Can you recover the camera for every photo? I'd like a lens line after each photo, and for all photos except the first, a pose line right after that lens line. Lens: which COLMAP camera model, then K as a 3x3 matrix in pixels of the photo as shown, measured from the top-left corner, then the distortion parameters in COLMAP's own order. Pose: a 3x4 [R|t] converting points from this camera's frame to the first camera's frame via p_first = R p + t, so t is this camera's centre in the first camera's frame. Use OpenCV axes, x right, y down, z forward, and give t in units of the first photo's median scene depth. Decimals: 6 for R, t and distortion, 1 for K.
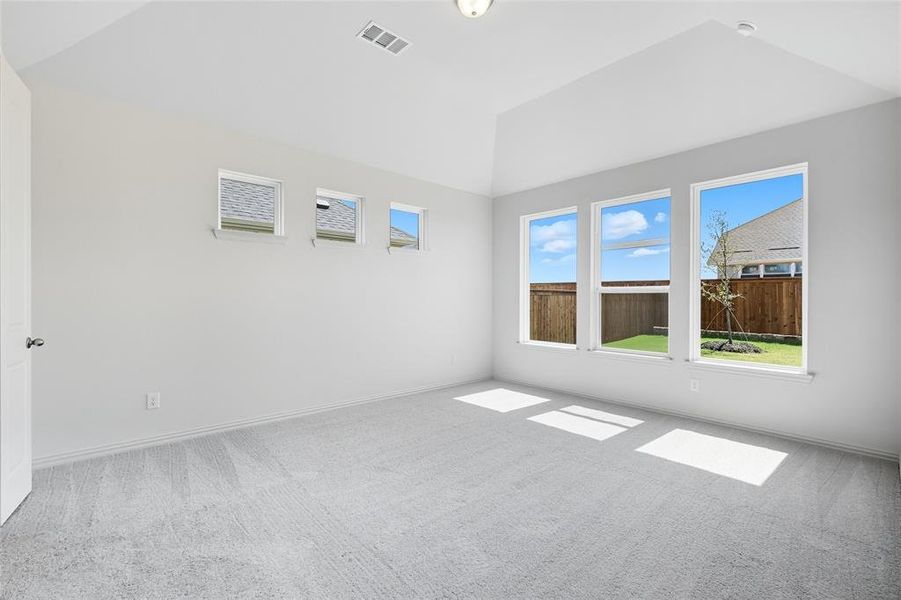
lens RADIAL K [[394.8, 0, 442.0], [0, 394.8, 295.8], [0, 0, 1]] dist [-0.001292, 0.000243]
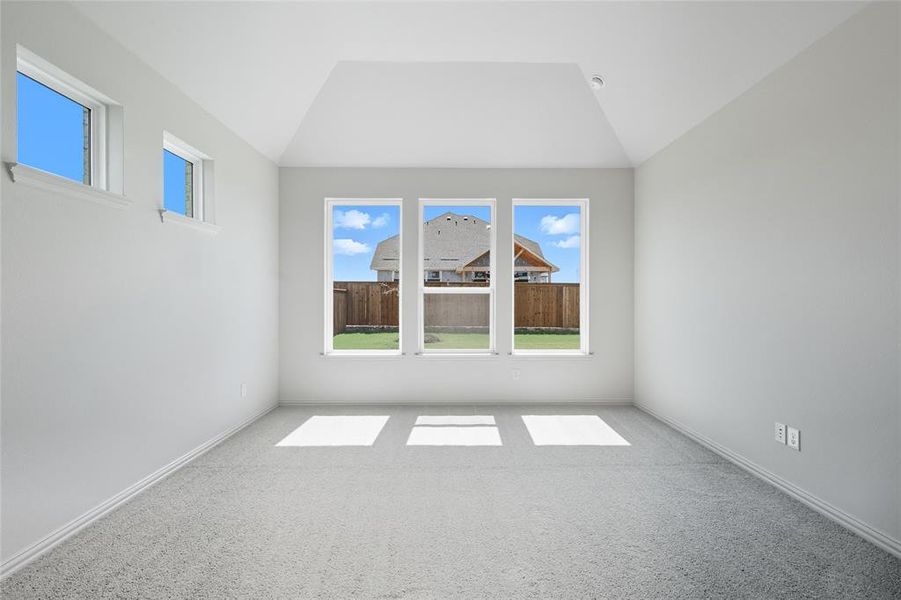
lens RADIAL K [[394.8, 0, 448.6], [0, 394.8, 301.4], [0, 0, 1]] dist [-0.001292, 0.000243]
pose [[0.648402, -0.008588, 0.761250, -0.295298], [-0.002296, 0.999910, 0.013237, -0.001638], [-0.761295, -0.010331, 0.648324, 0.328262]]
